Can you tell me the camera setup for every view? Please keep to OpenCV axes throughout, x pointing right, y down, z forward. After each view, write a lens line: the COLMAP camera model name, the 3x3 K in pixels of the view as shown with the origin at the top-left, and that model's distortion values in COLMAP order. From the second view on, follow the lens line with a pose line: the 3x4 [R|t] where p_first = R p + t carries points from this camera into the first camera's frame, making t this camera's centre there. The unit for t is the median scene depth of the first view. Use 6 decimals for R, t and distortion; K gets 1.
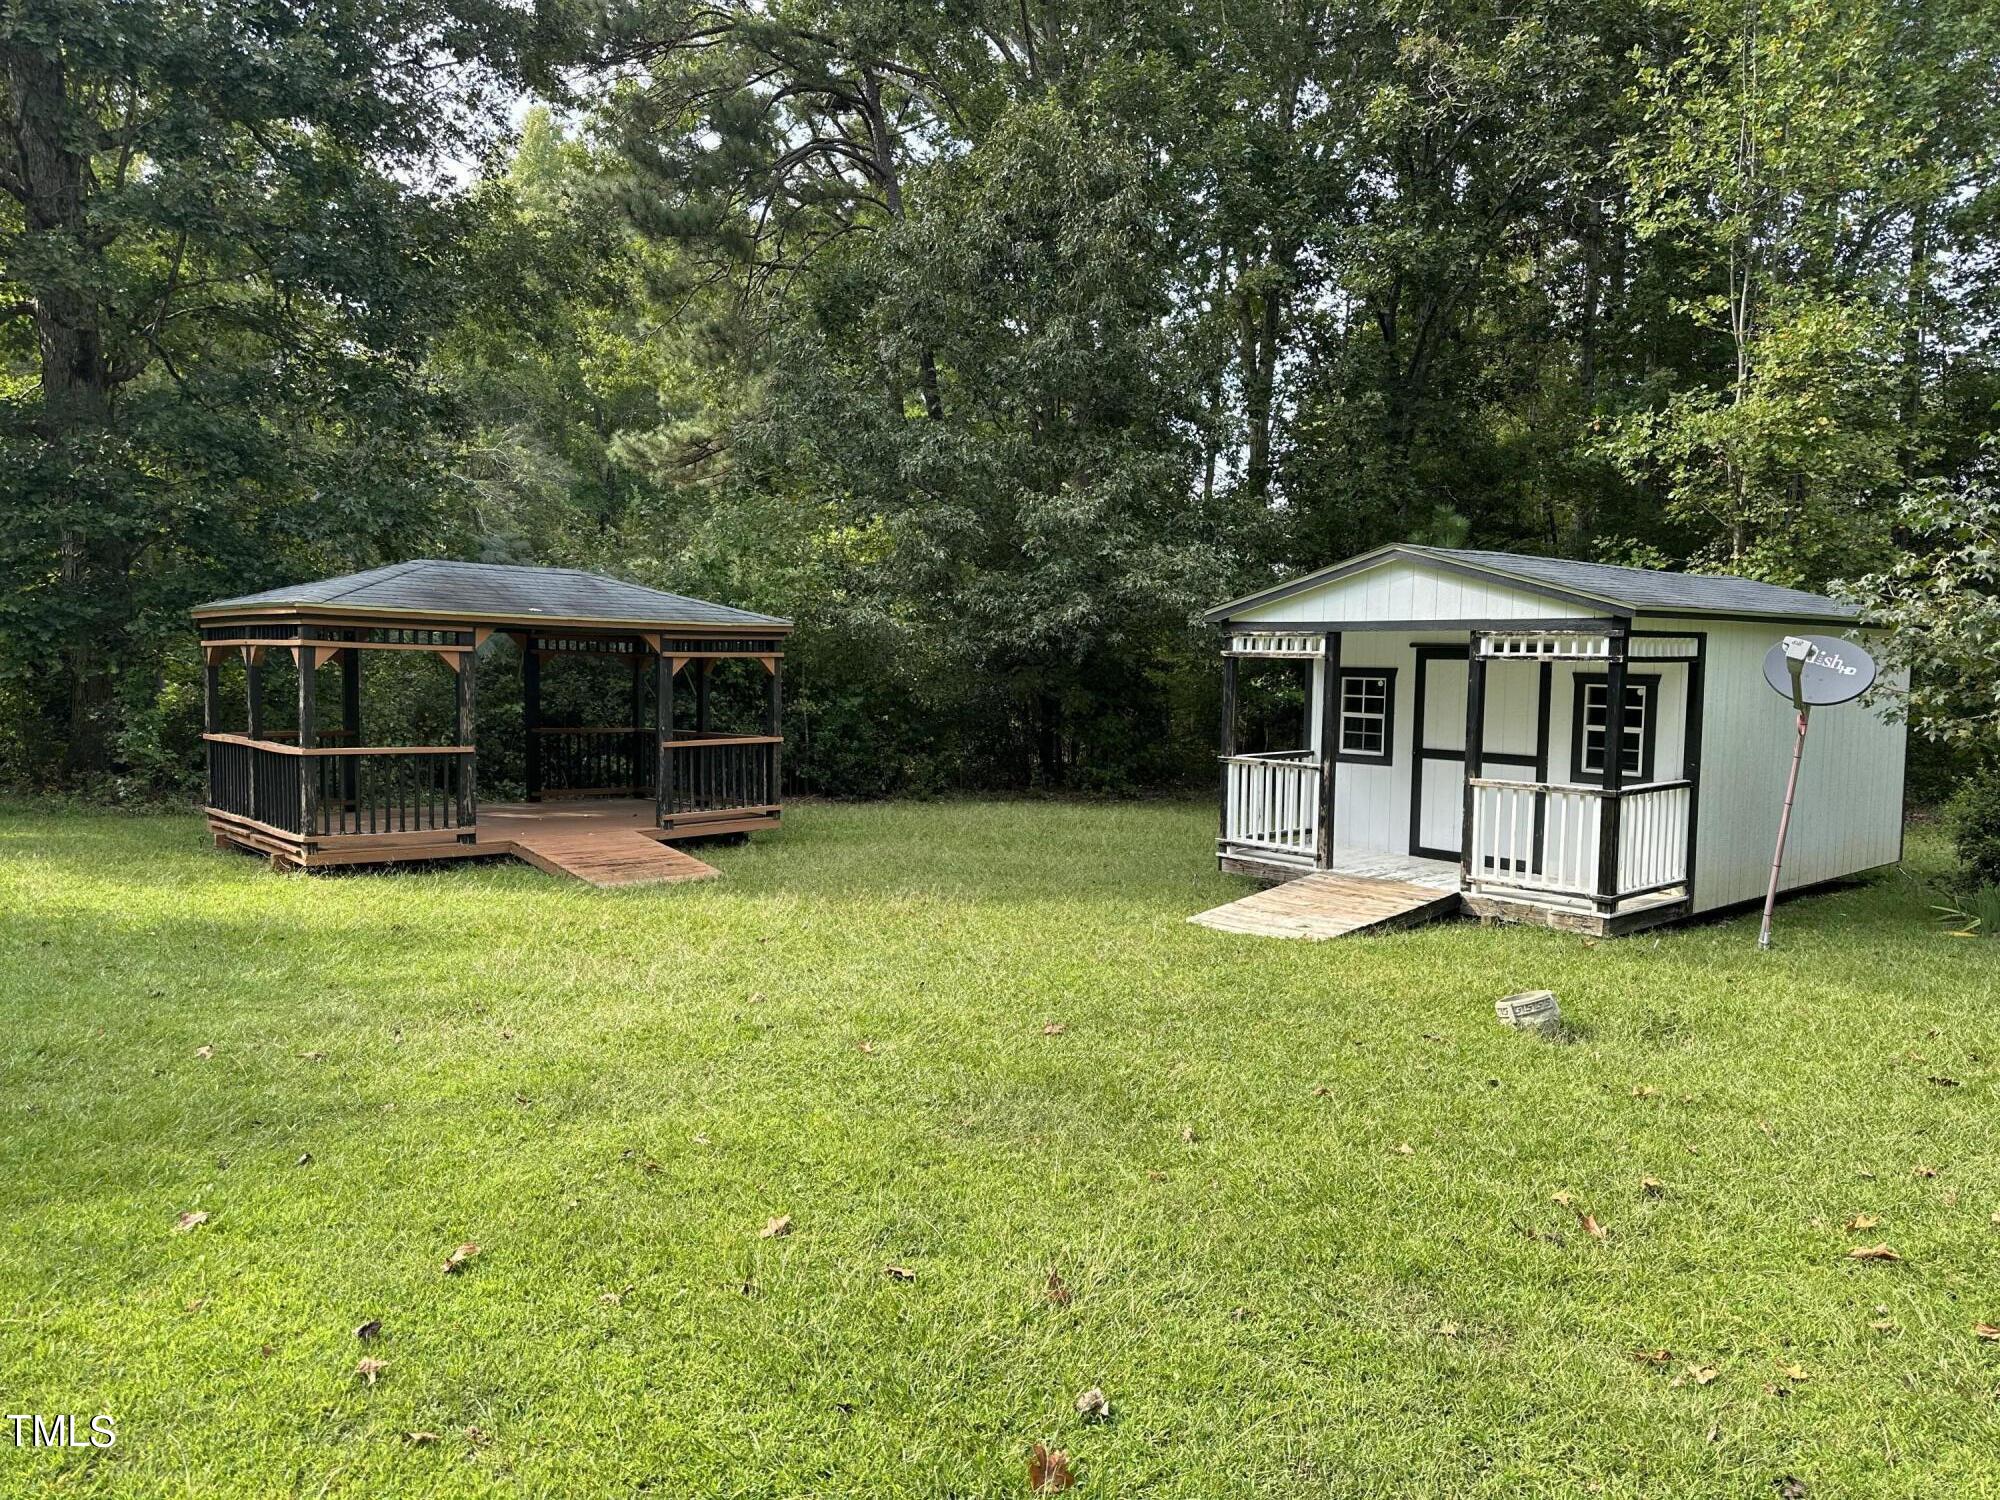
lens RADIAL K [[1400.8, 0, 1000.0], [0, 1400.8, 750.0], [0, 0, 1]] dist [0.066150, -0.082905]
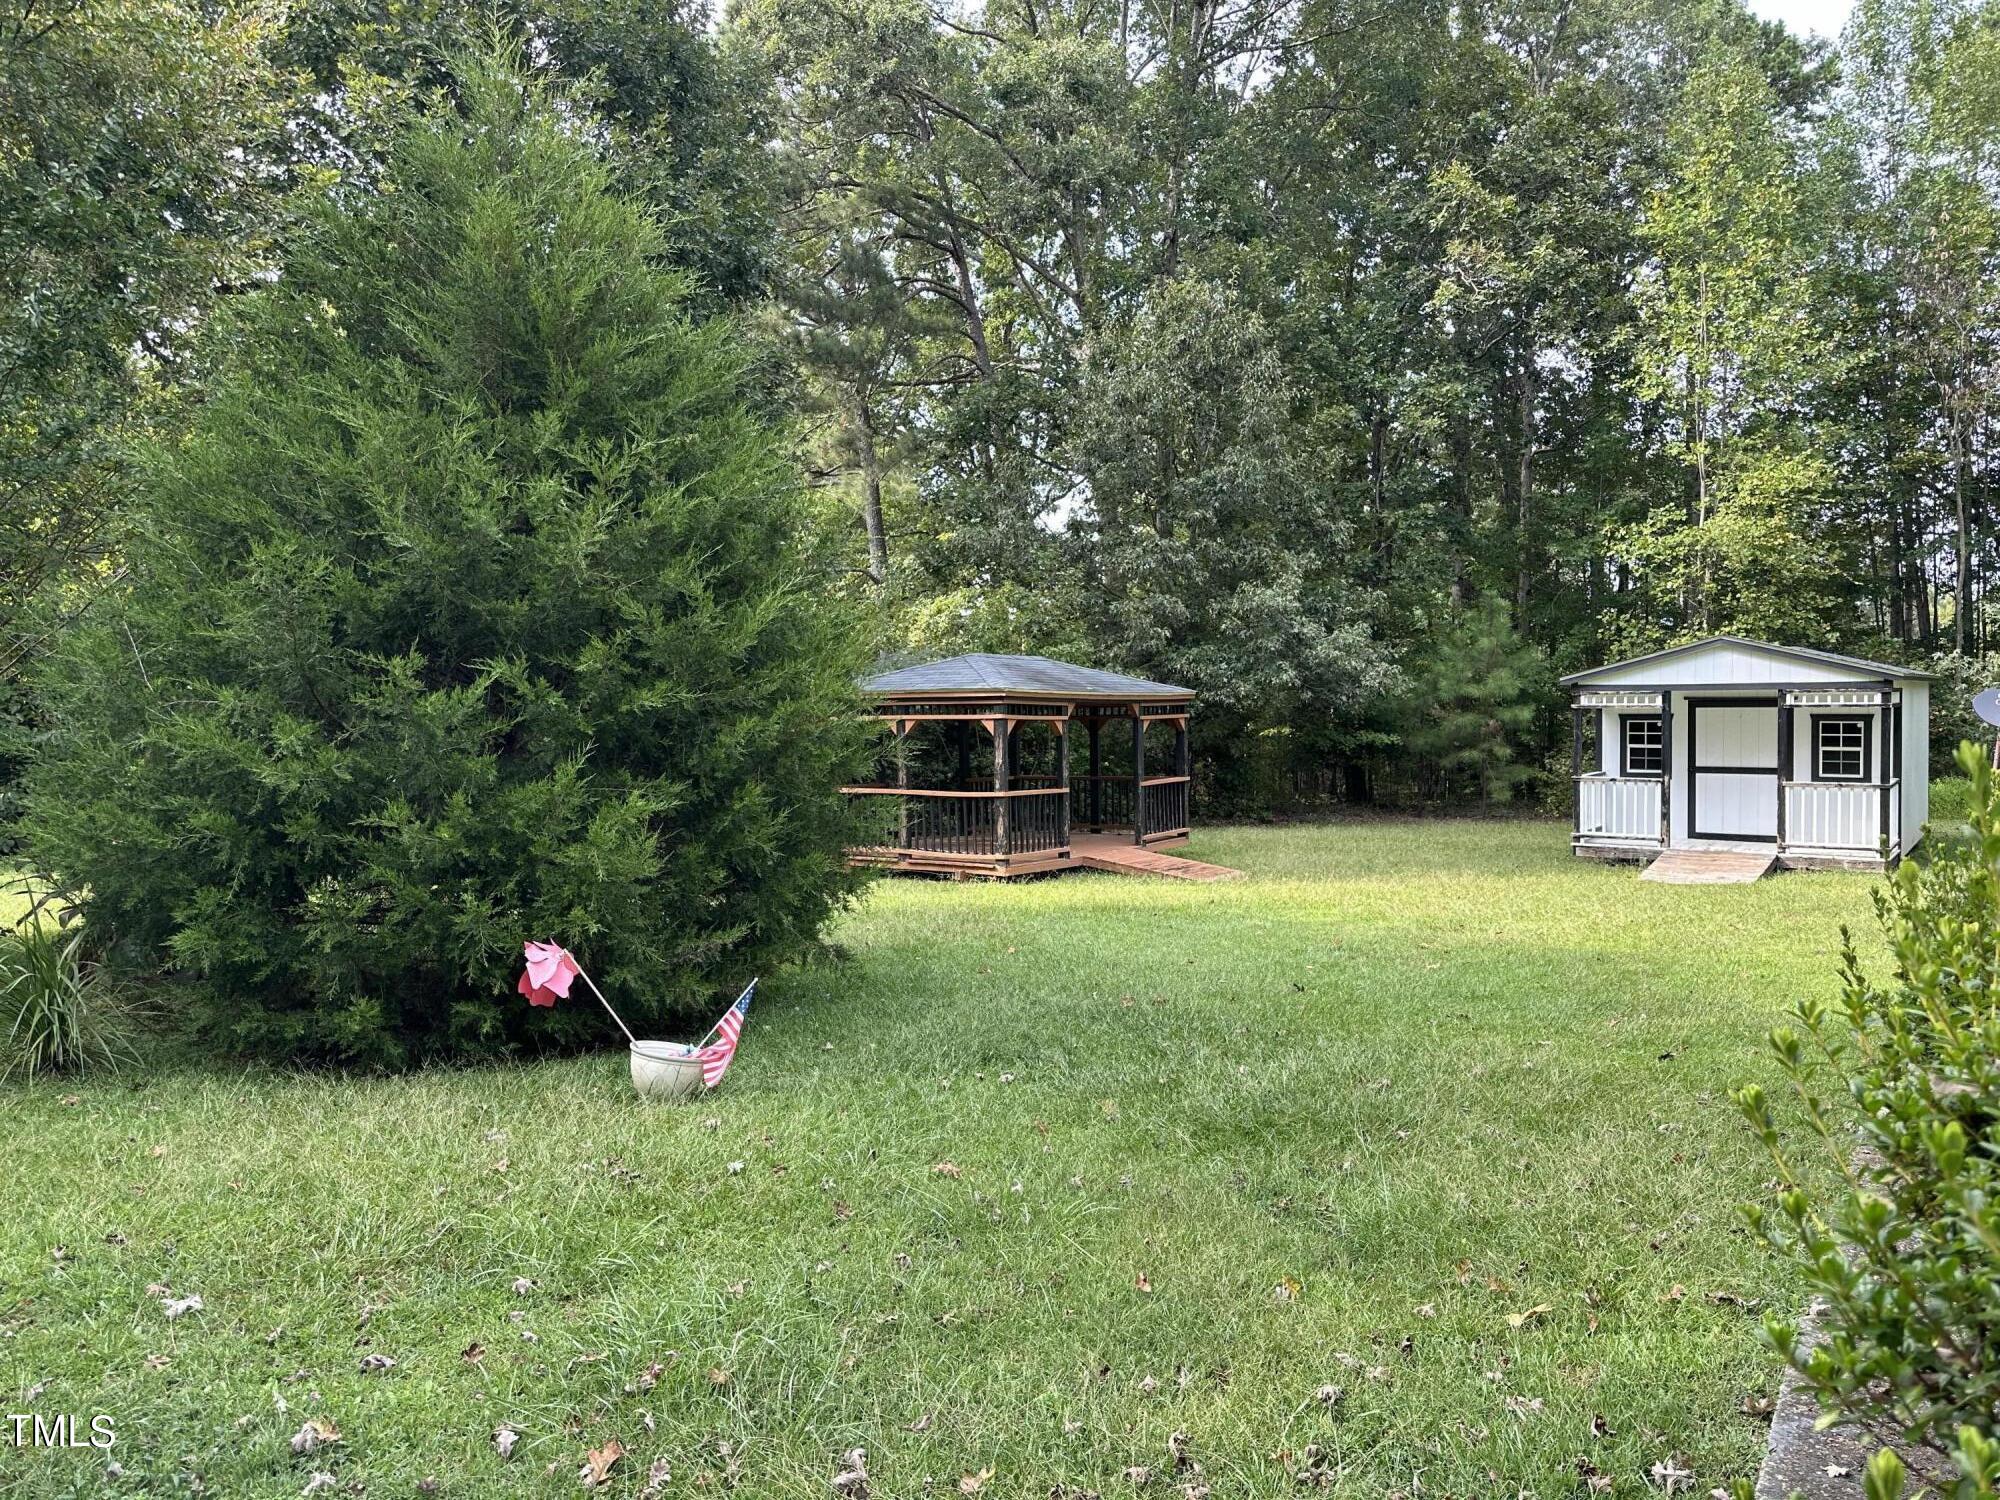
lens RADIAL K [[1381.9, 0, 1004.1], [0, 1381.9, 736.9], [0, 0, 1]] dist [0.082604, -0.090057]
pose [[0.977244, -0.028830, 0.210152, -0.724218], [0.038310, 0.998417, -0.041178, 0.000910], [-0.208632, 0.048292, 0.976801, -0.313305]]
